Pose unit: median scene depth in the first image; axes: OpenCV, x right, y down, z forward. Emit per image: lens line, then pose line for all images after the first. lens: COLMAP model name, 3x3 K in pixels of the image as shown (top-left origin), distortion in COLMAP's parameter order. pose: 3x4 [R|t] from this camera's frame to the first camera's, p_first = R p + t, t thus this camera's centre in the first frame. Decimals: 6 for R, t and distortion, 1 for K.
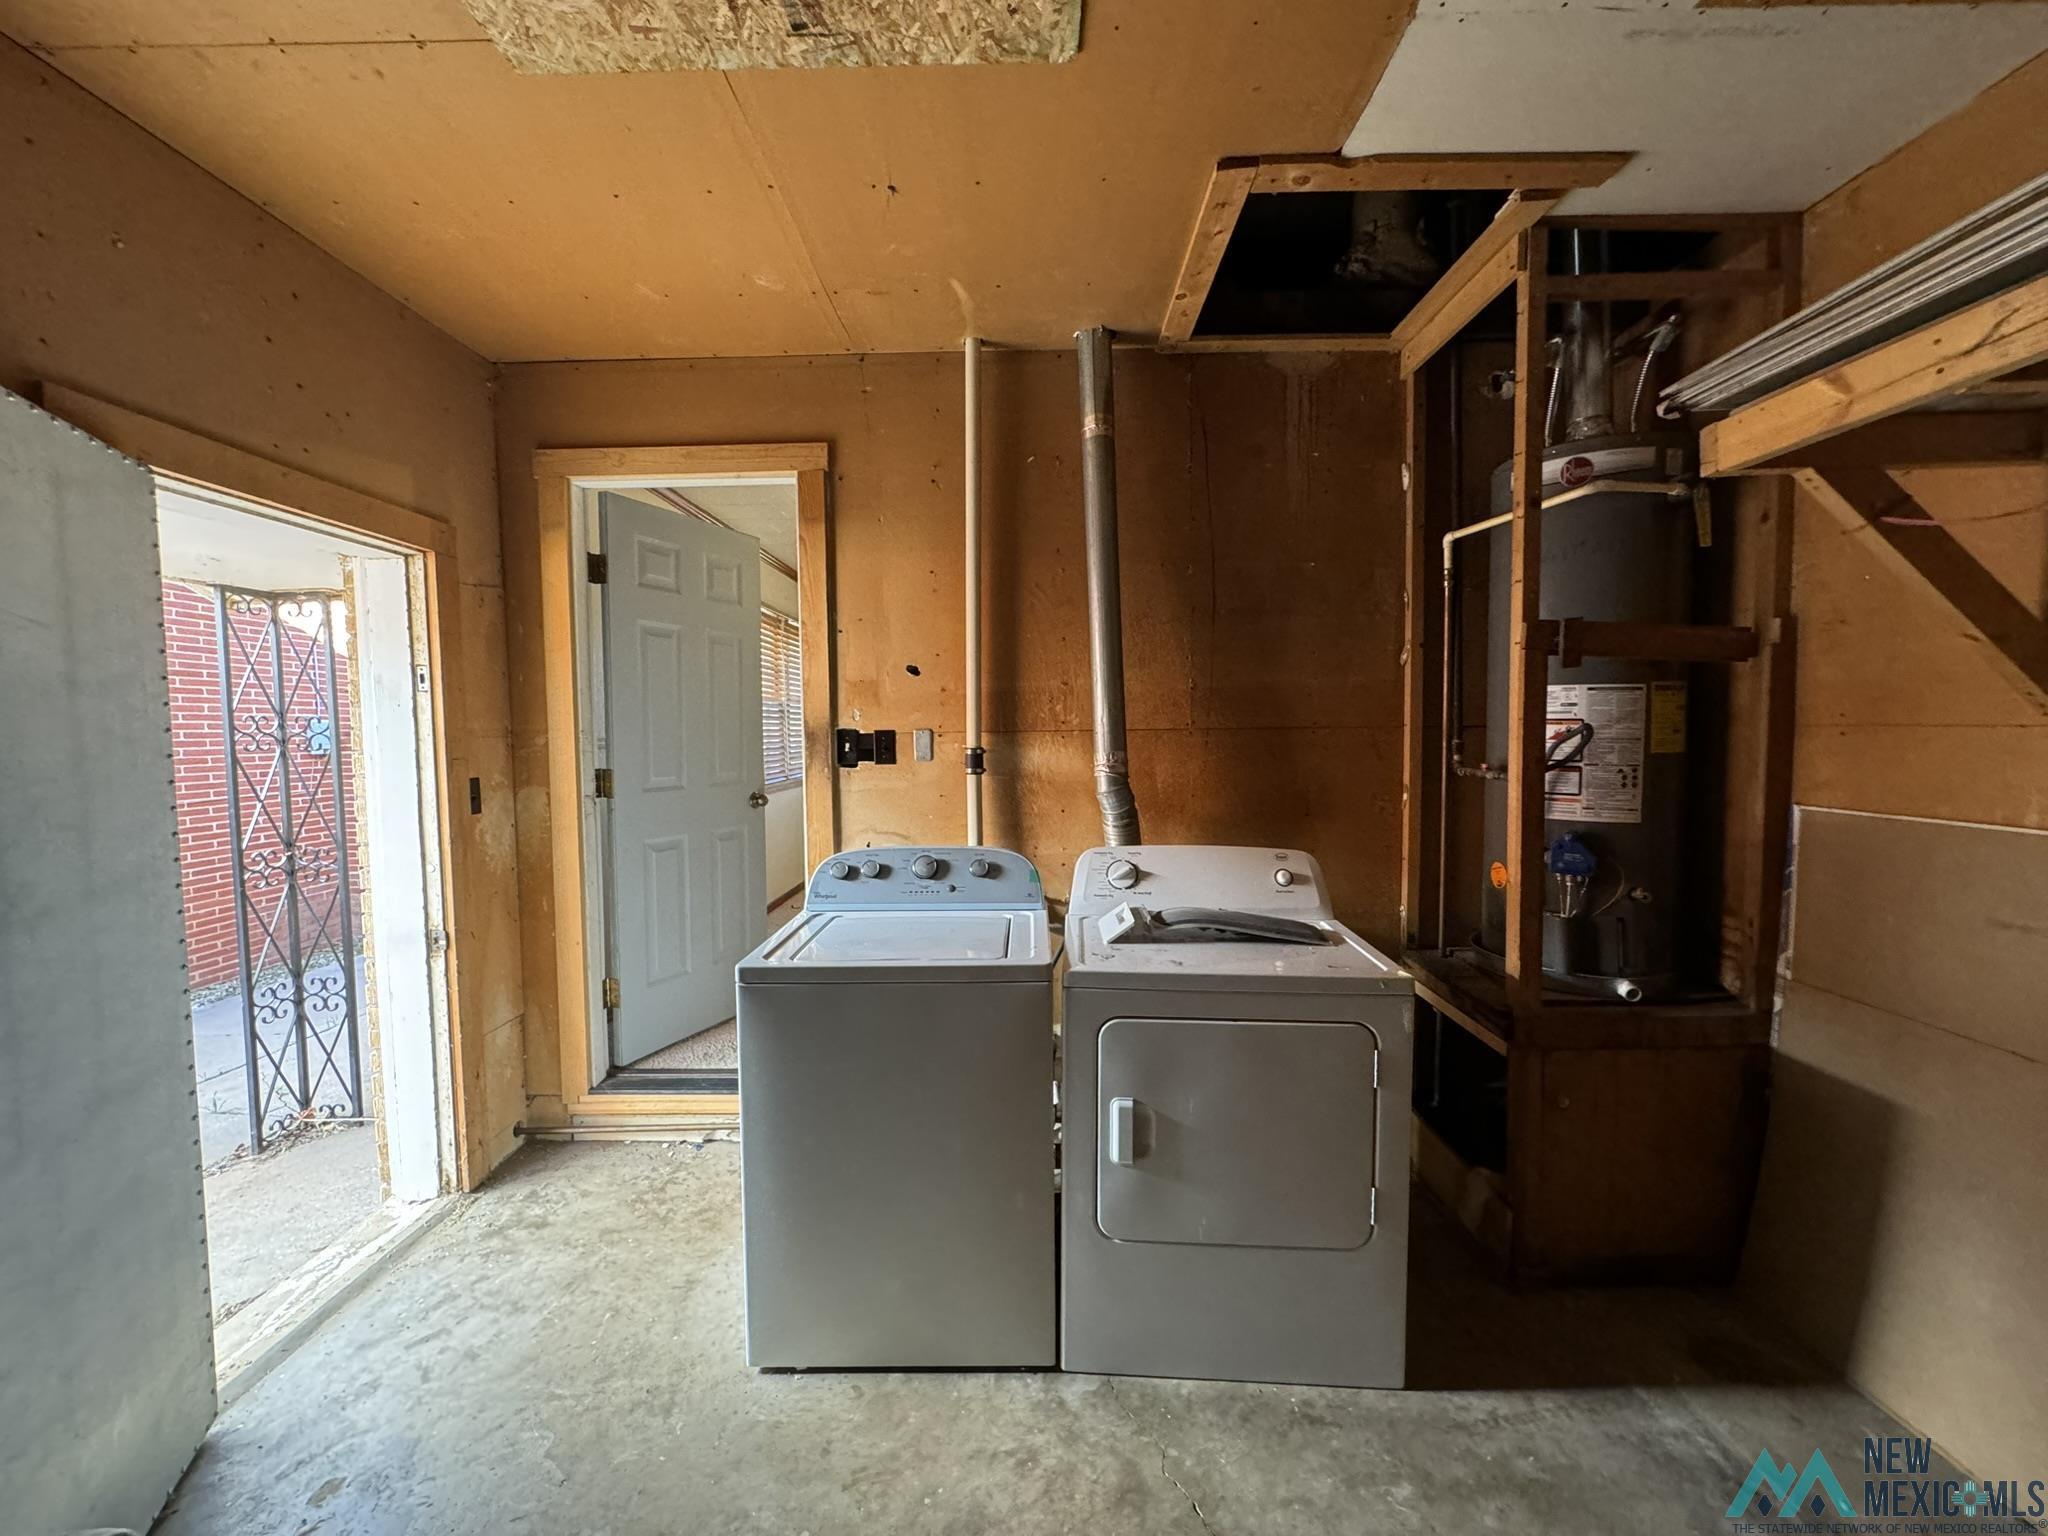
lens RADIAL K [[811.8, 0, 1027.9], [0, 811.8, 771.6], [0, 0, 1]] dist [0.001192, 0.000288]
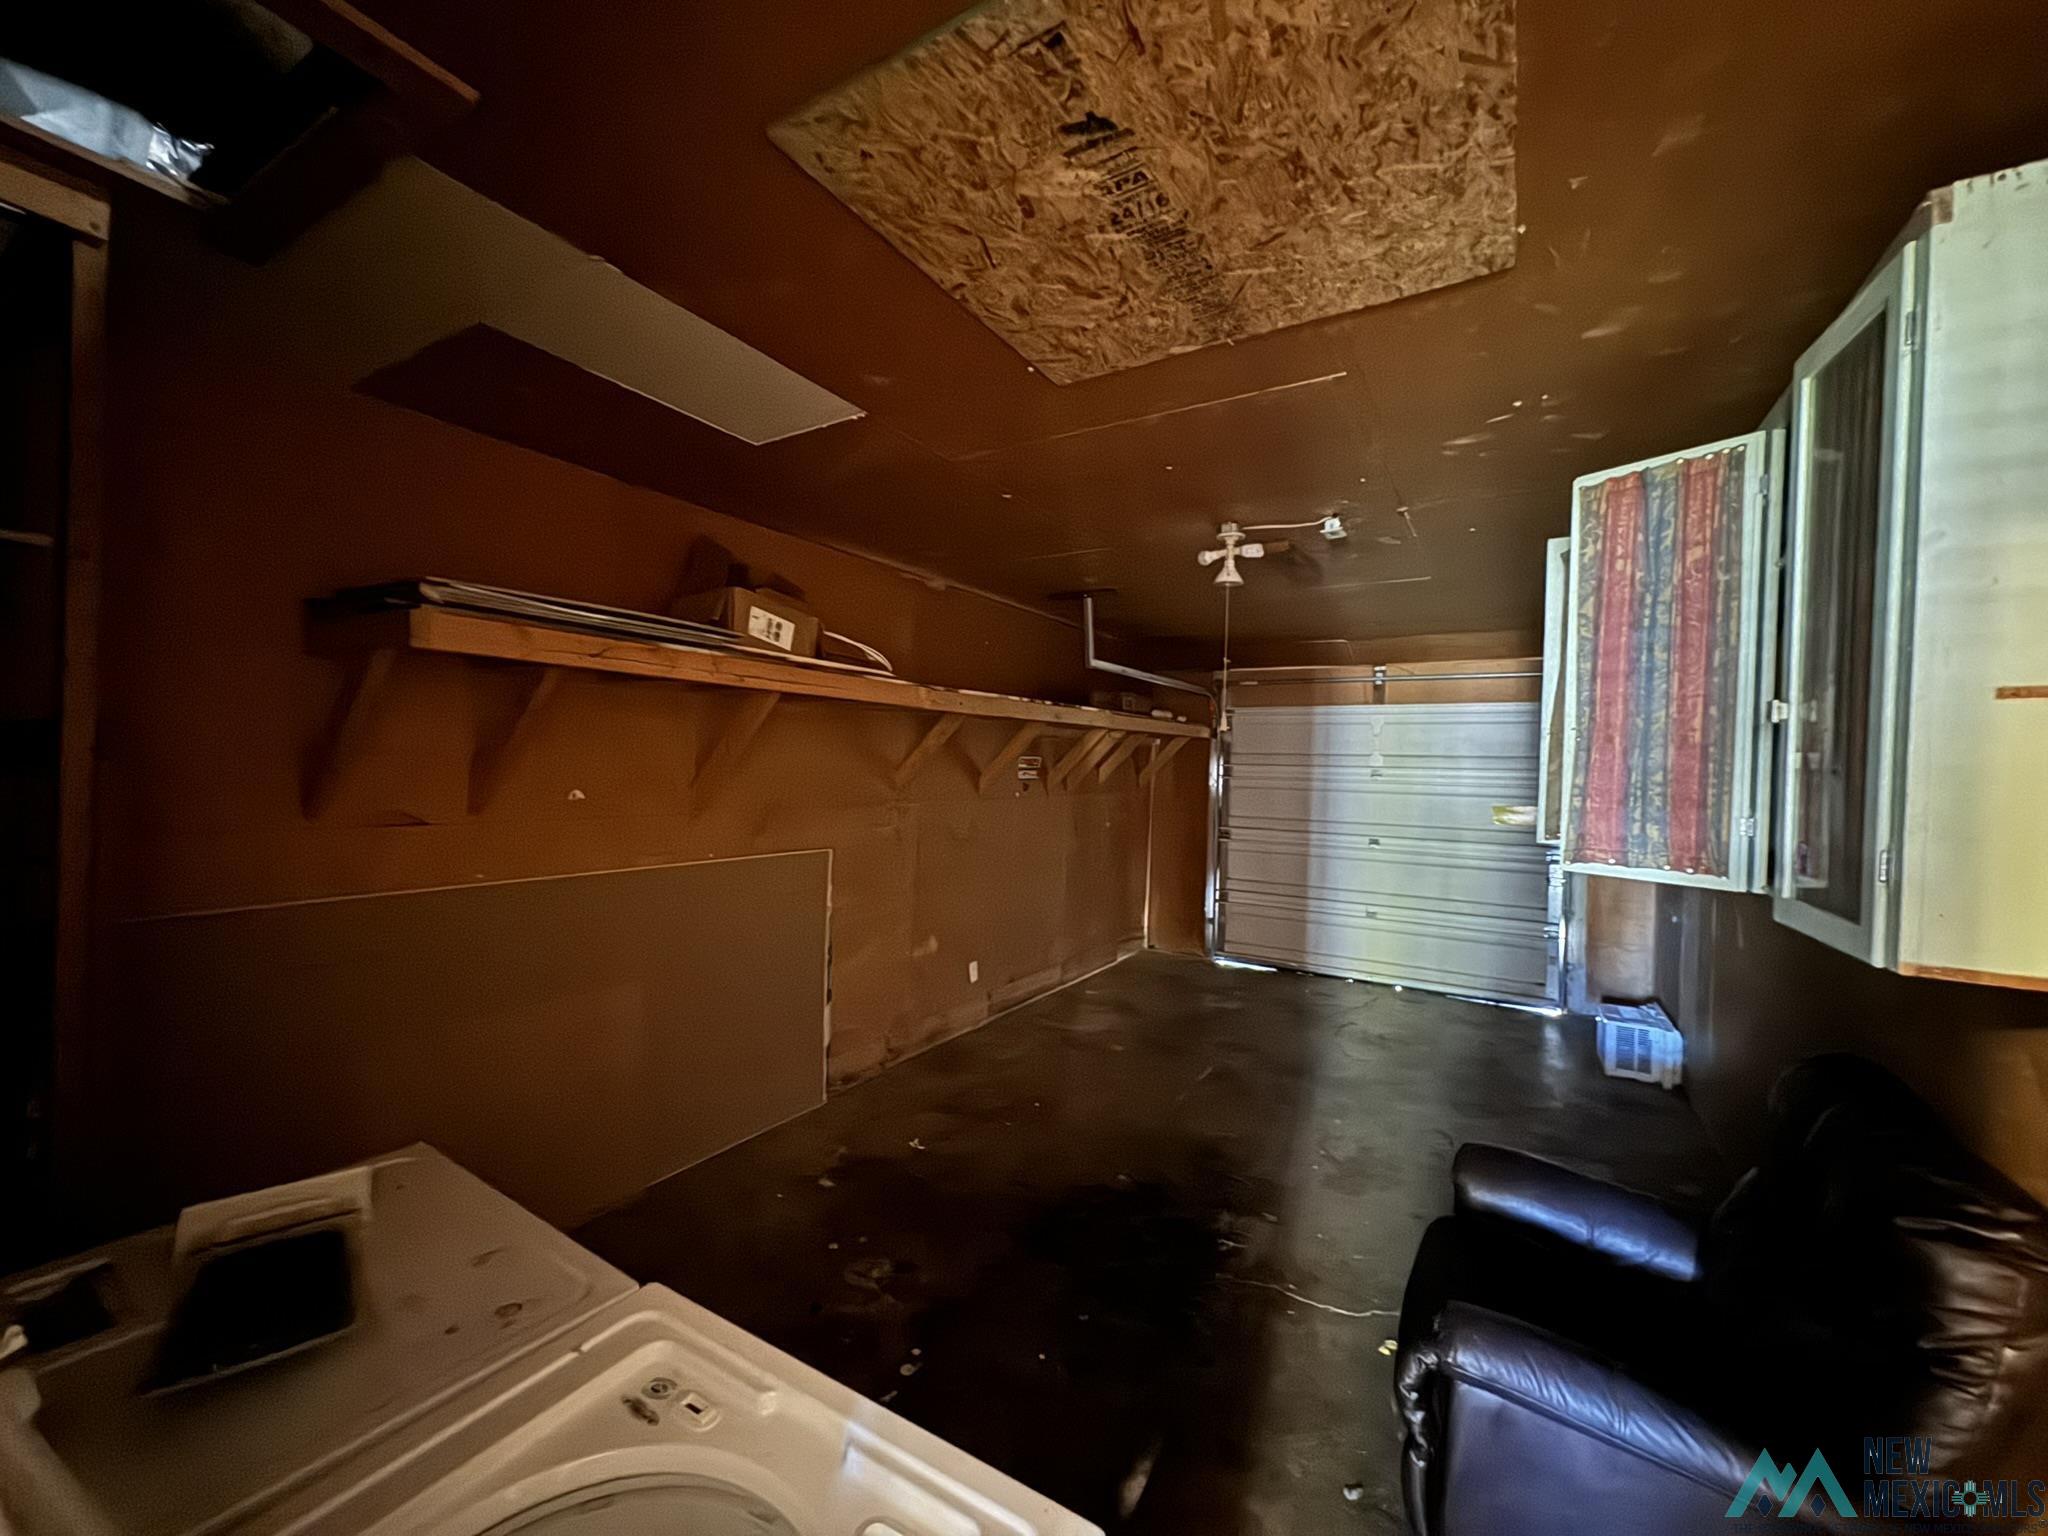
lens RADIAL K [[811.8, 0, 1027.9], [0, 811.8, 771.6], [0, 0, 1]] dist [0.001192, 0.000288]
pose [[-0.864525, -0.016809, 0.502308, -0.458449], [0.010789, 0.998590, 0.051985, -0.164370], [-0.502473, 0.050362, -0.863125, 1.184899]]
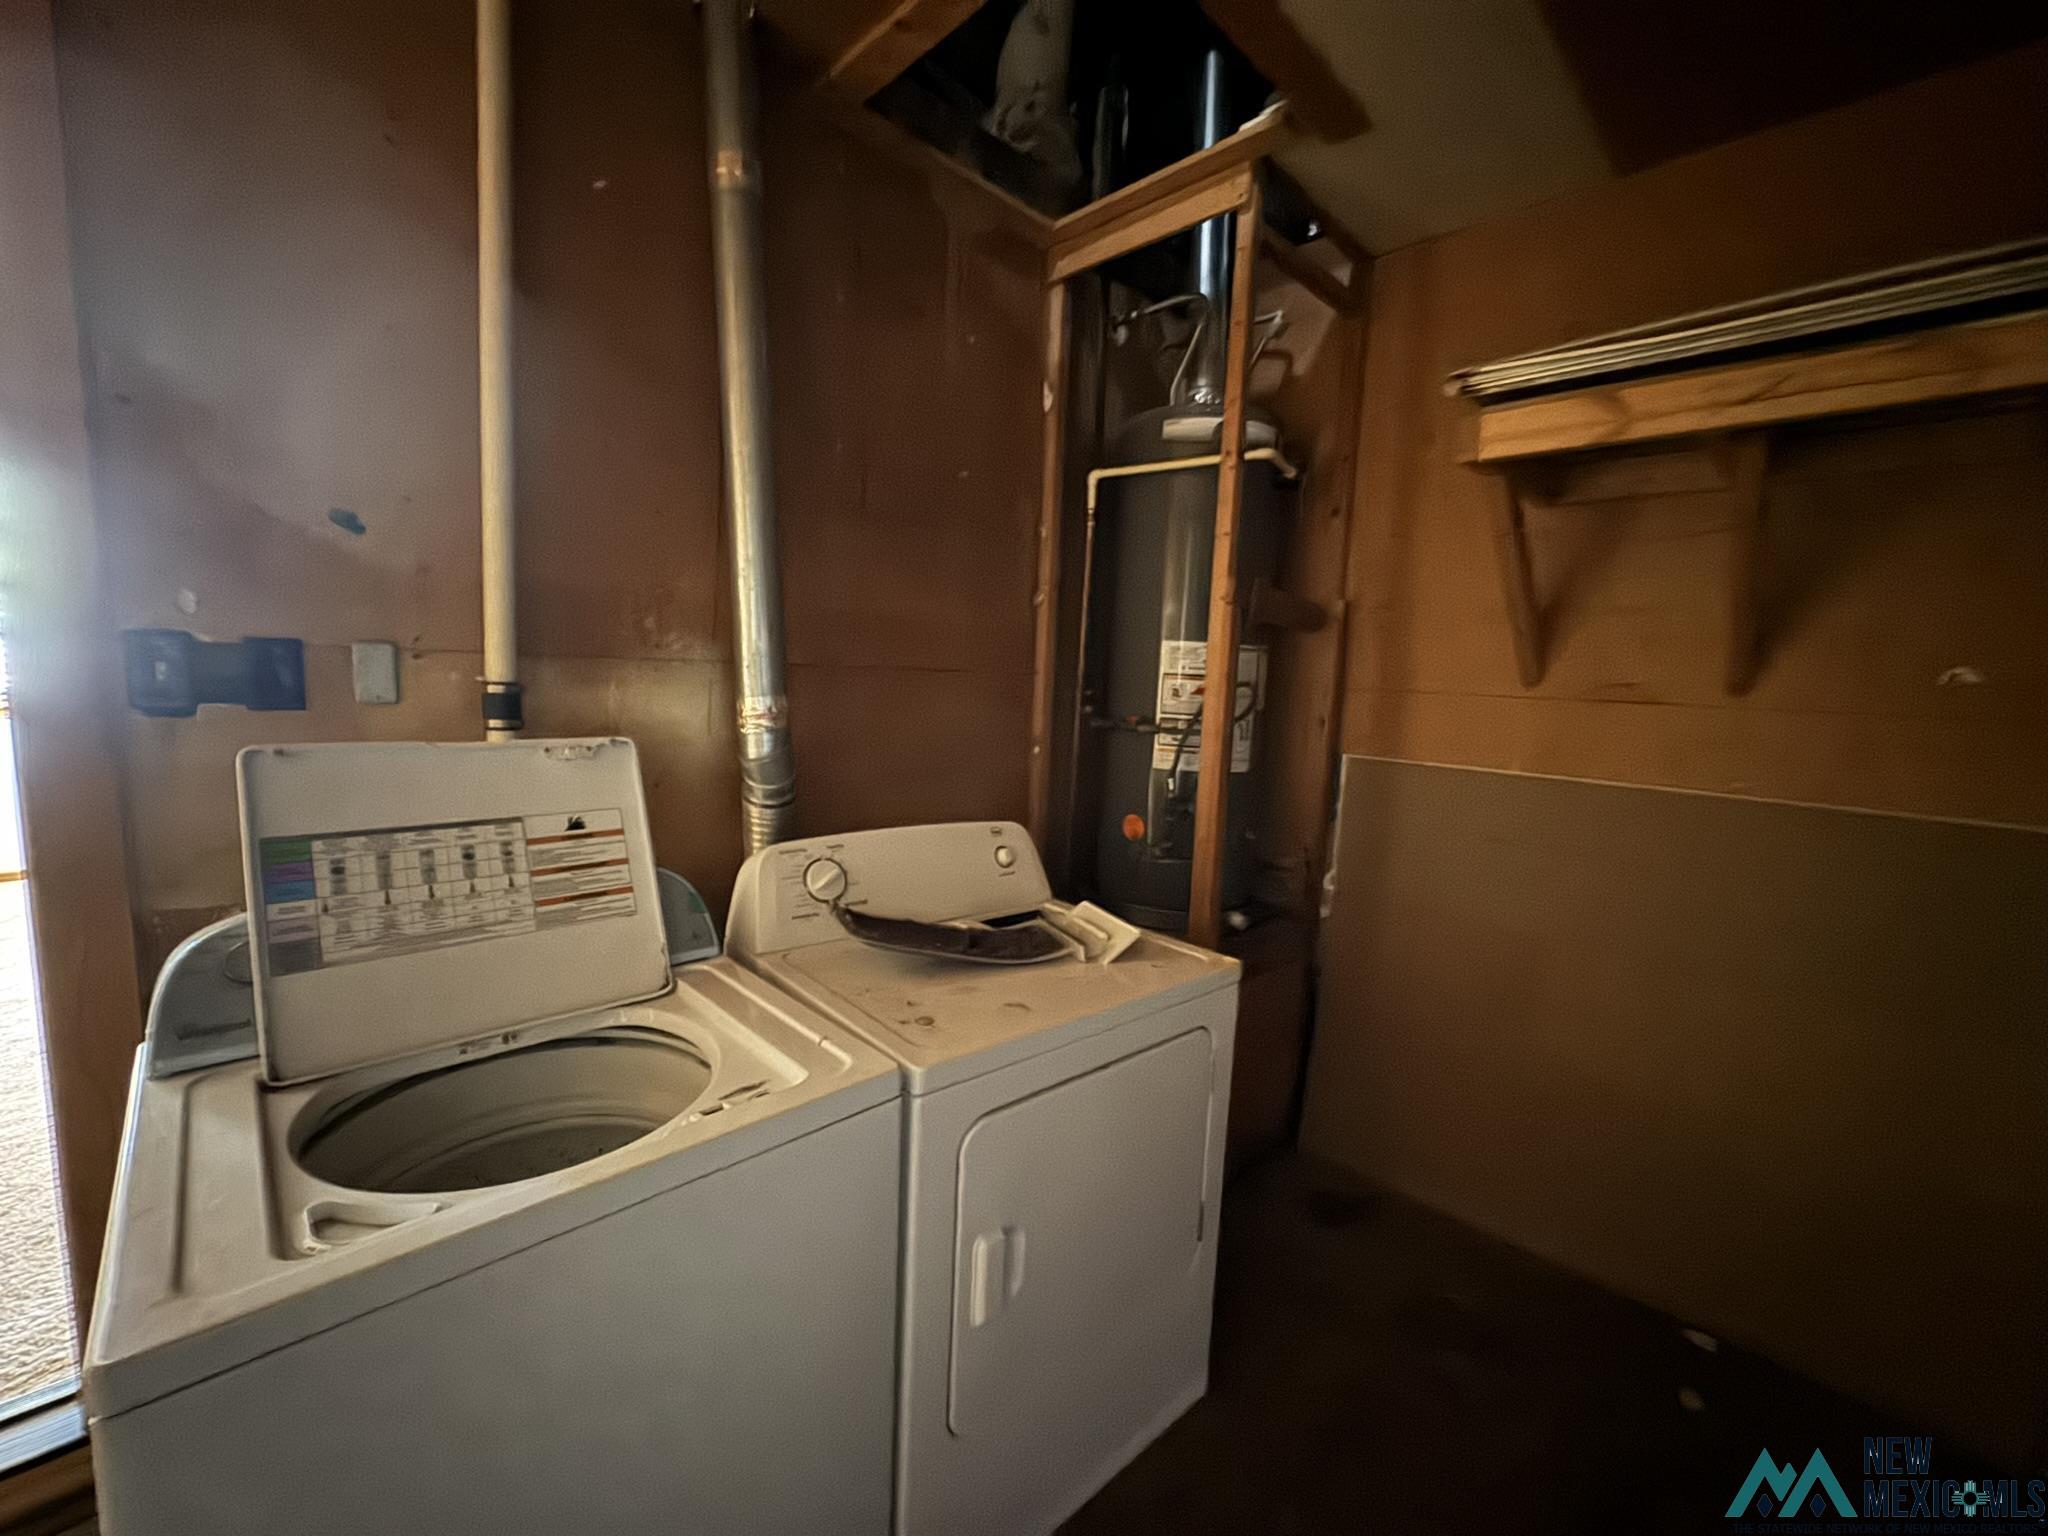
lens RADIAL K [[814.8, 0, 1022.3], [0, 814.8, 768.9], [0, 0, 1]] dist [-0.000168, 0.000436]
pose [[0.704901, -0.043770, 0.707954, -0.271198], [-0.009944, 0.997386, 0.071566, -0.018189], [-0.709236, -0.057487, 0.702624, 0.454505]]
